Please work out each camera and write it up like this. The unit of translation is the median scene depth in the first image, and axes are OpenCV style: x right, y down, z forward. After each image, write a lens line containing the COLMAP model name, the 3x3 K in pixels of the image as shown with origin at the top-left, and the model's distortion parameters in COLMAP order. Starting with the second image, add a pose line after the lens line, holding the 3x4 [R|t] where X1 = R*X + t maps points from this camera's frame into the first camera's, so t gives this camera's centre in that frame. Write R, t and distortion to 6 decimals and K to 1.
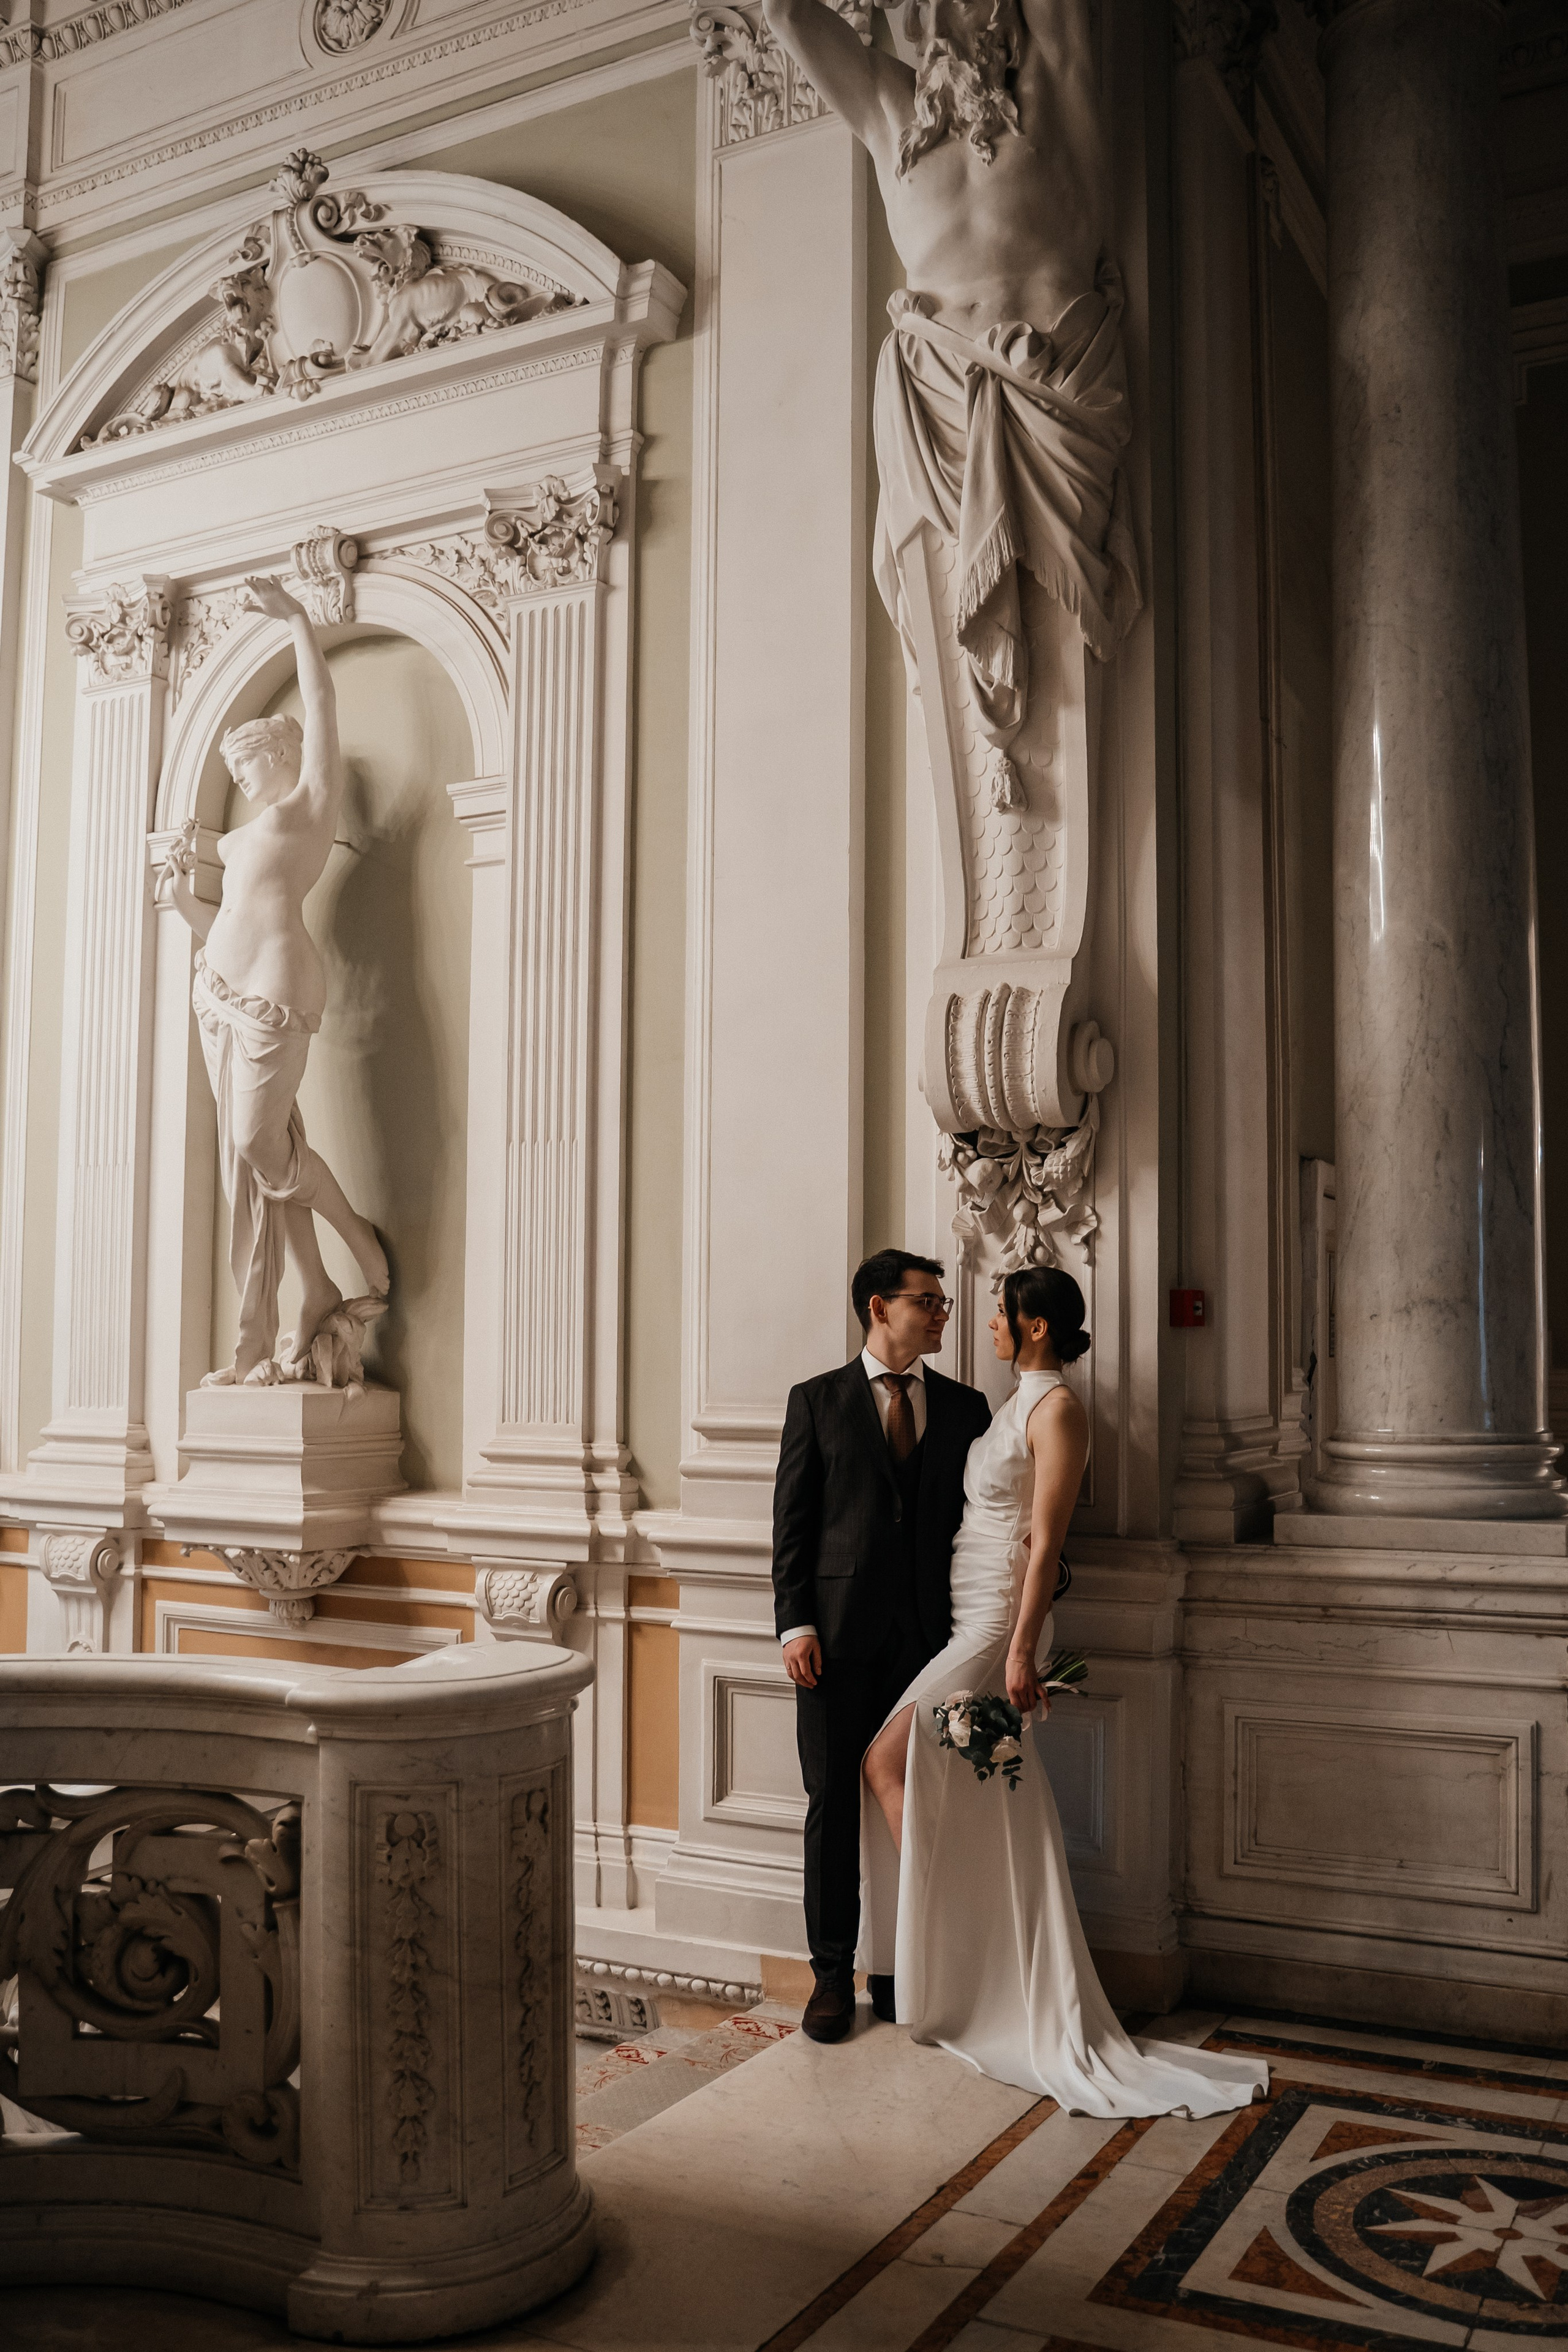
lens RADIAL K [[2058.0, 0, 782.7], [0, 2058.0, 1219.7], [0, 0, 1]] dist [-0.085084, 0.000928]
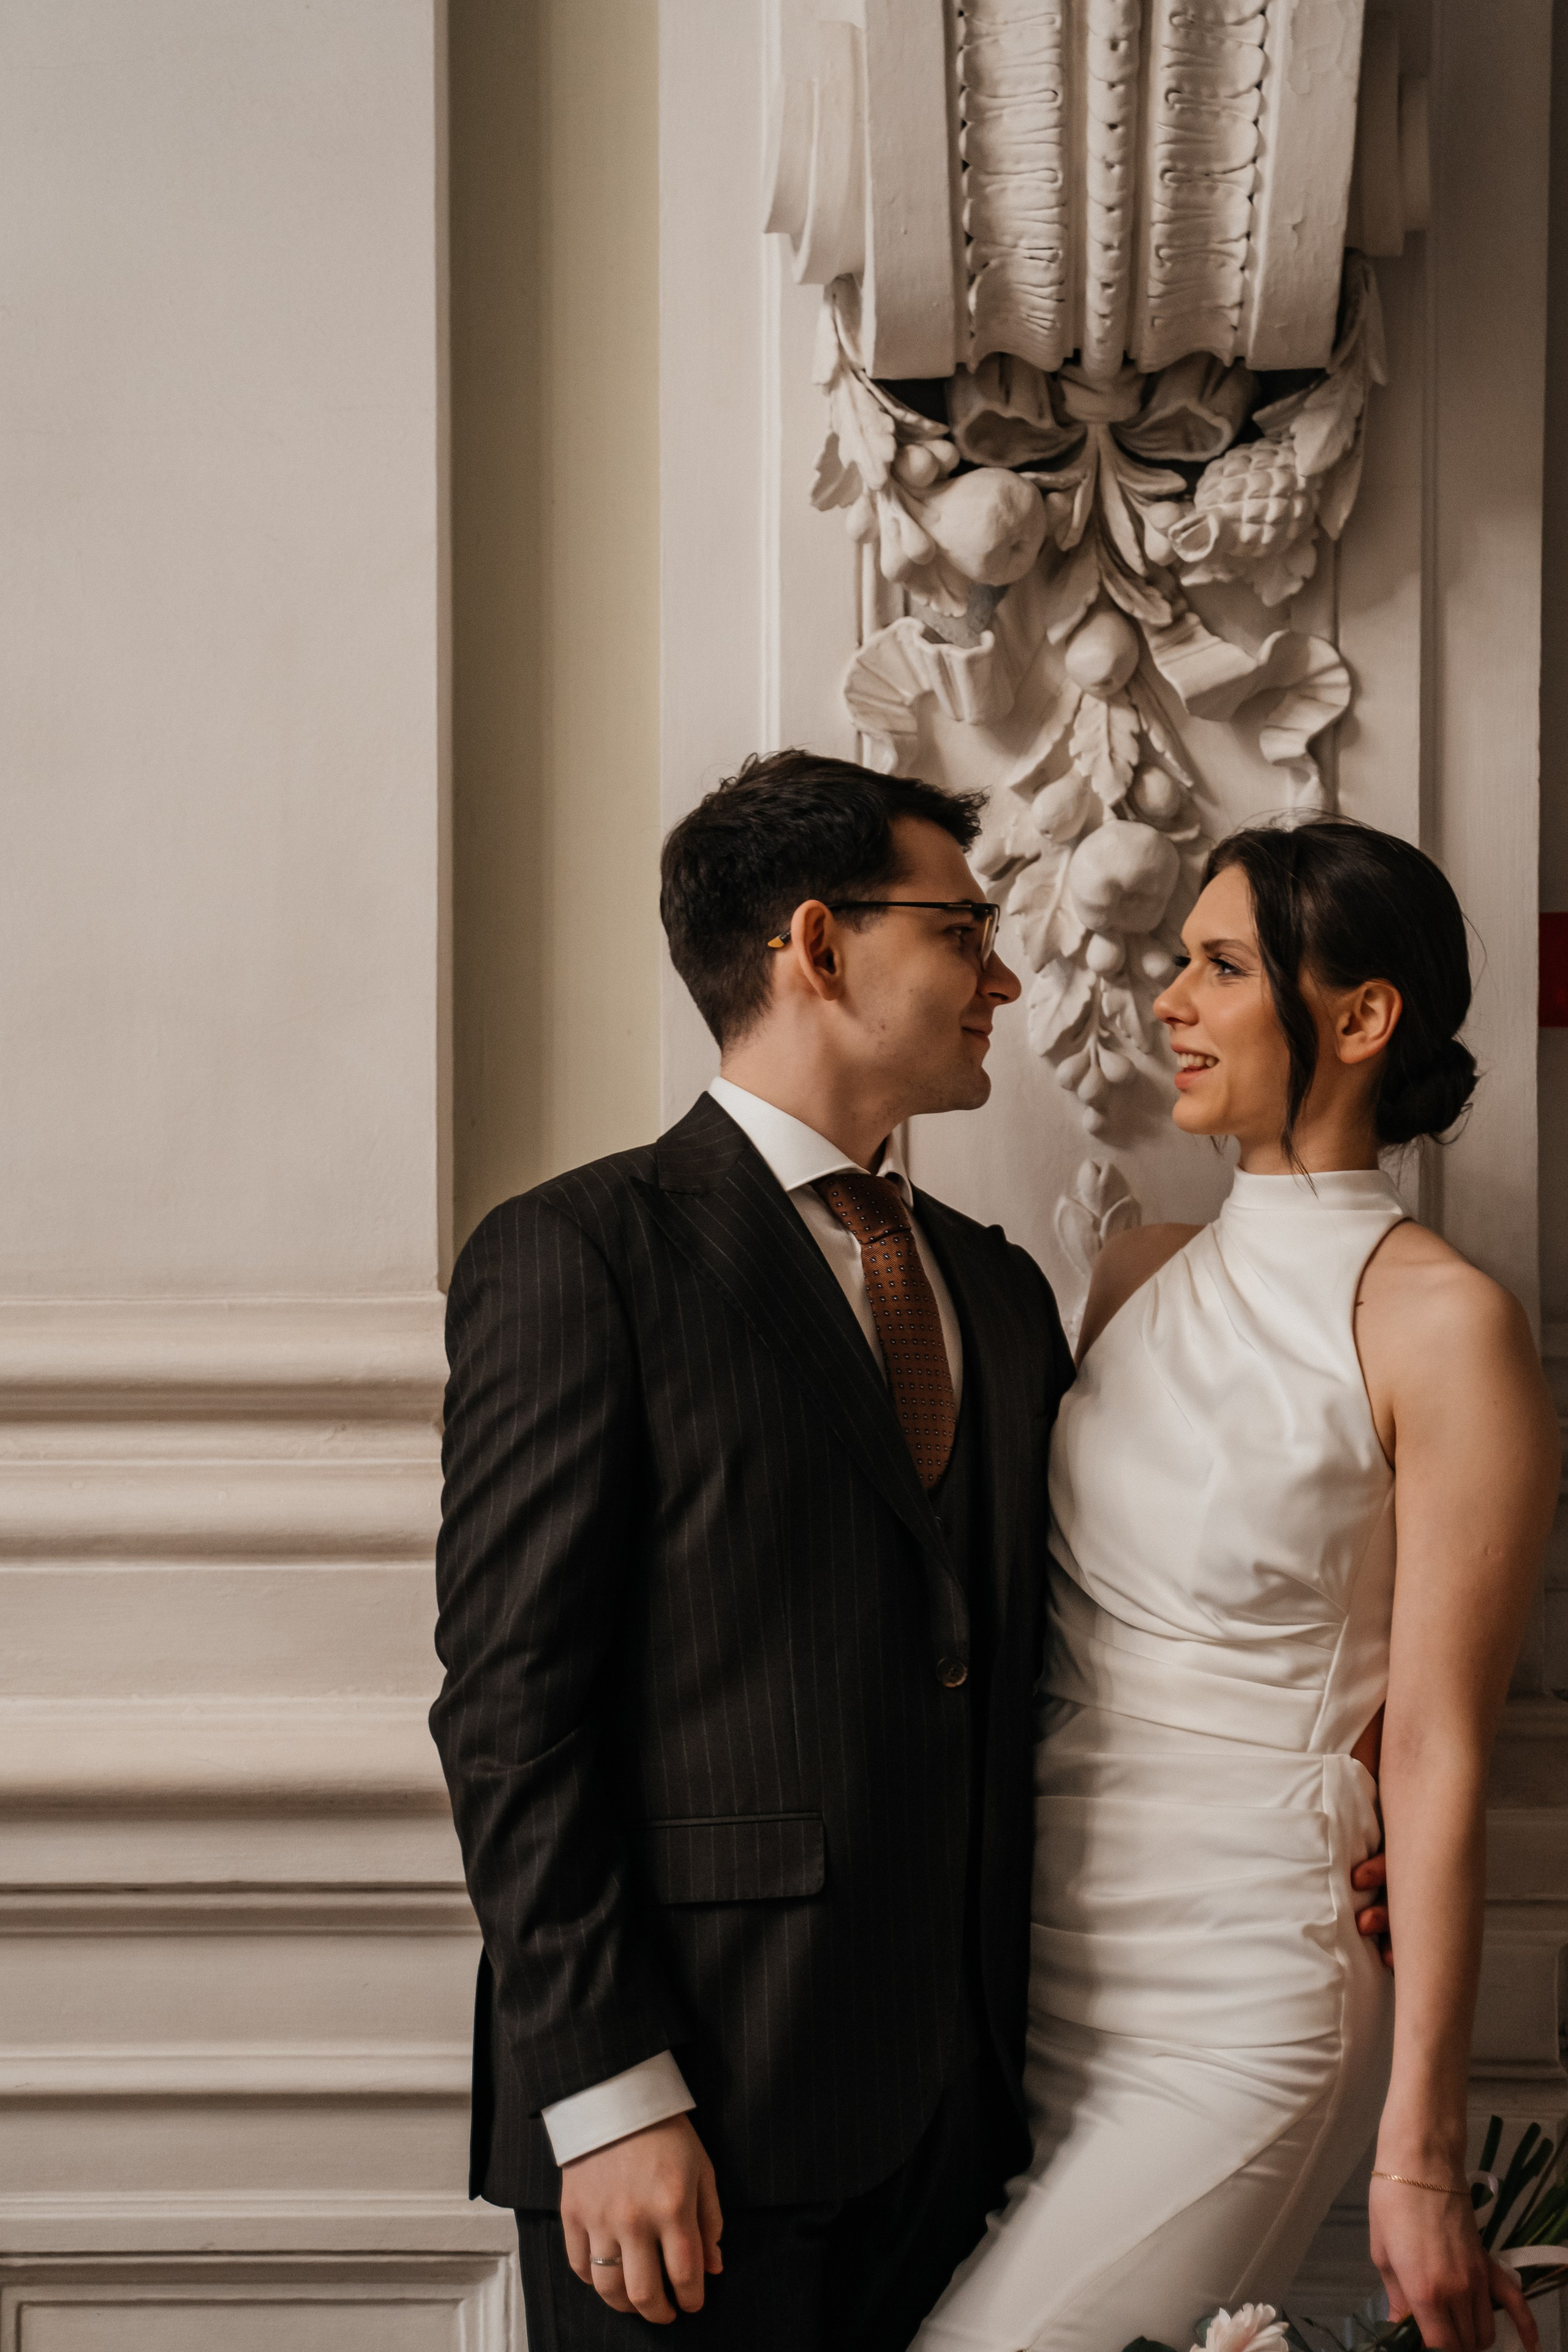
lens RADIAL K [[3848.4, 0, 784.0], [0, 3848.4, 1176.0], [0, 0, 1]] dist [0.105944, 0.129152]
pose [[0.894562, -0.019358, 0.446525, -0.187180], [-0.017105, 0.996847, 0.077485, 0.030634], [-0.446617, -0.076953, 0.891410, 0.509459]]
